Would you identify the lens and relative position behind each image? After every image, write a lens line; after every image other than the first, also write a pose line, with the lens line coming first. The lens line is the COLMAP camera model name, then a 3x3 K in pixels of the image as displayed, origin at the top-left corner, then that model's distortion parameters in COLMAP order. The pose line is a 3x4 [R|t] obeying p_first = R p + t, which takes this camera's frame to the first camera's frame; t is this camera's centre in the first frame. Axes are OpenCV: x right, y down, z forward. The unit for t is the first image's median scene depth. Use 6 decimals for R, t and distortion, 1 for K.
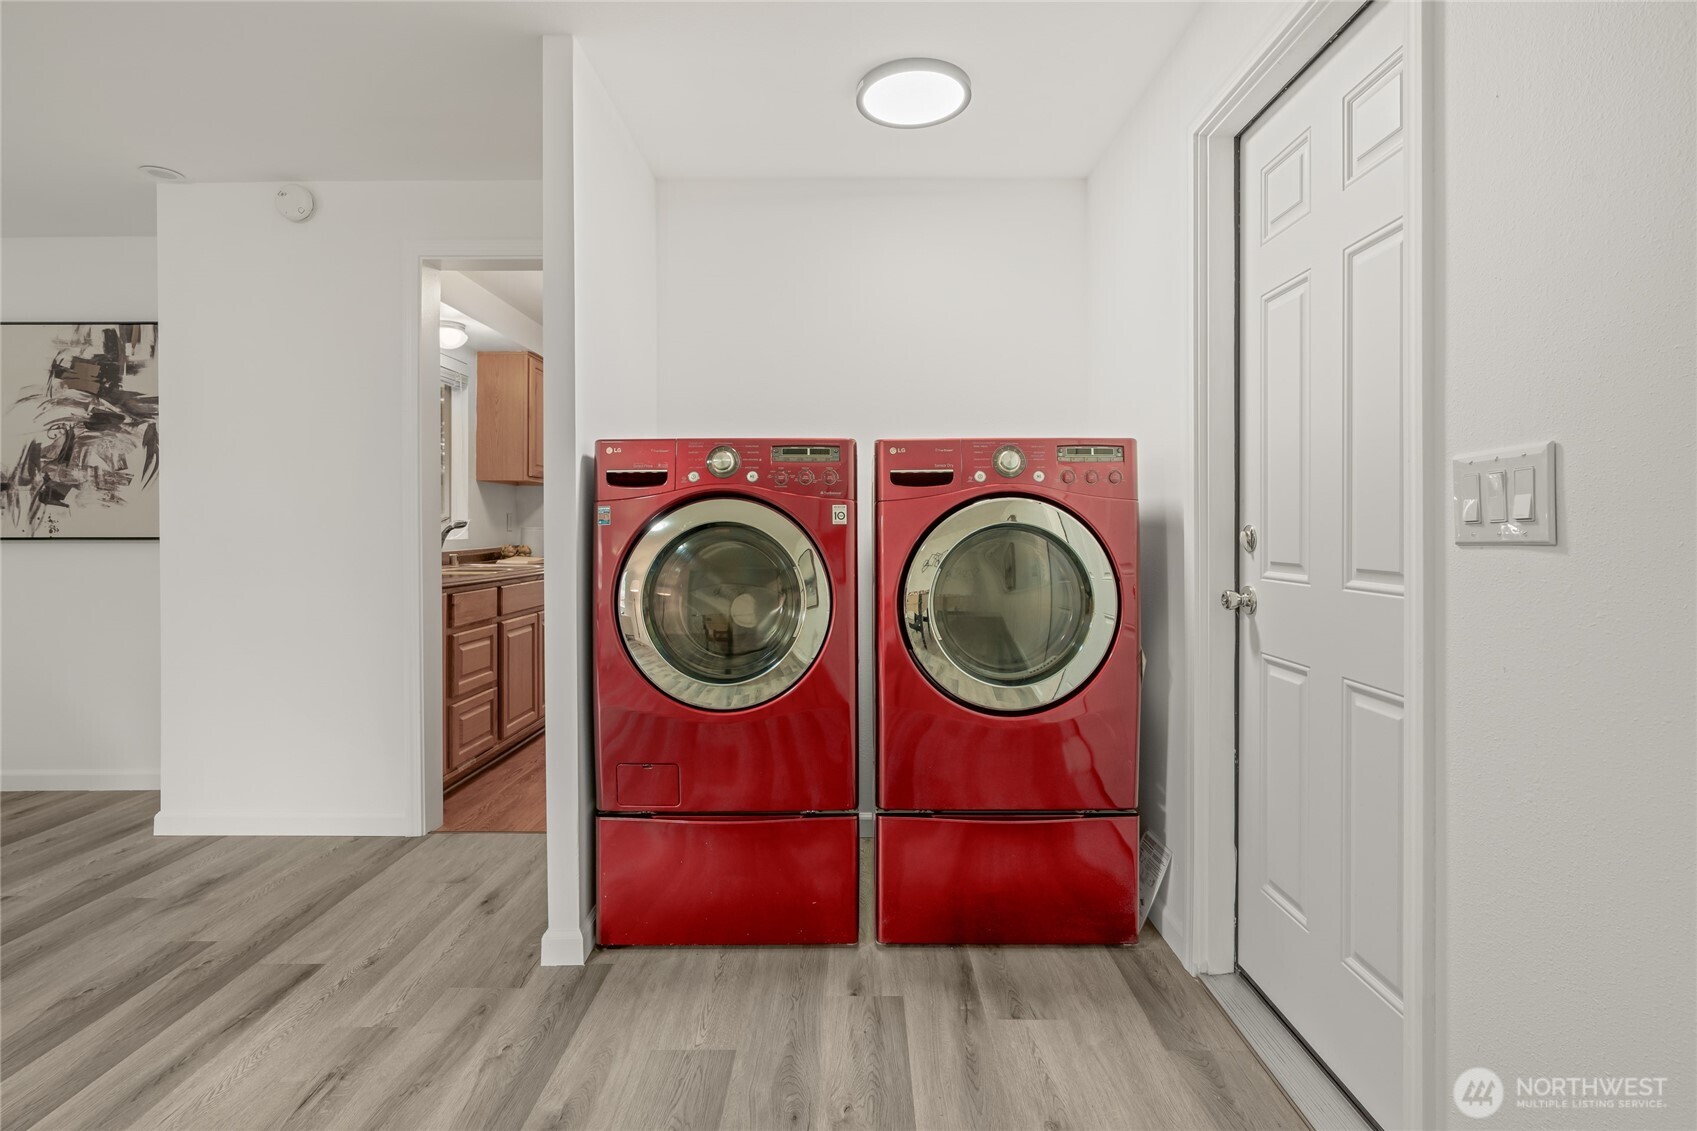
lens RADIAL K [[834.4, 0, 847.9], [0, 834.4, 530.4], [0, 0, 1]] dist [-0.001912, 0.000759]
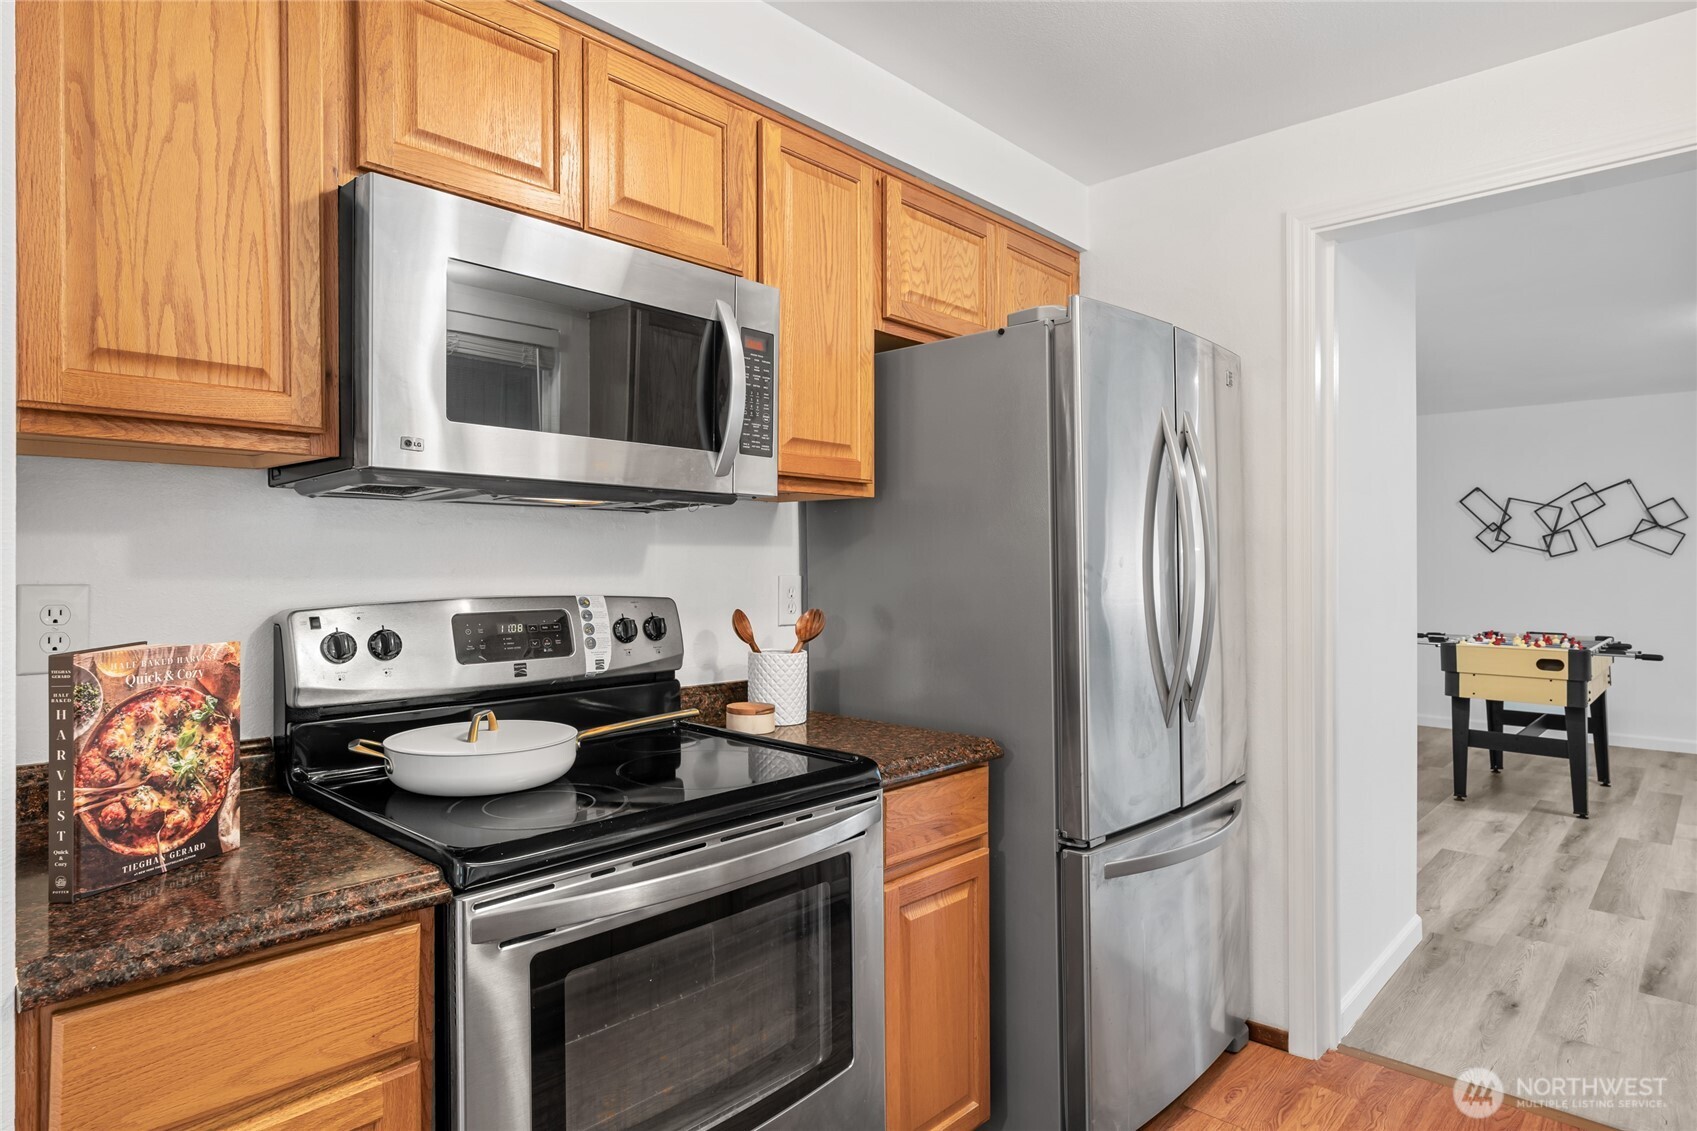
lens RADIAL K [[967.3, 0, 848.5], [0, 967.3, 565.5], [0, 0, 1]] dist [-0.001064, 0.001063]
pose [[-0.742115, 0.004954, 0.670255, -0.716060], [0.006134, 0.999981, -0.000599, -0.072834], [-0.670245, 0.003667, -0.742131, 2.718092]]
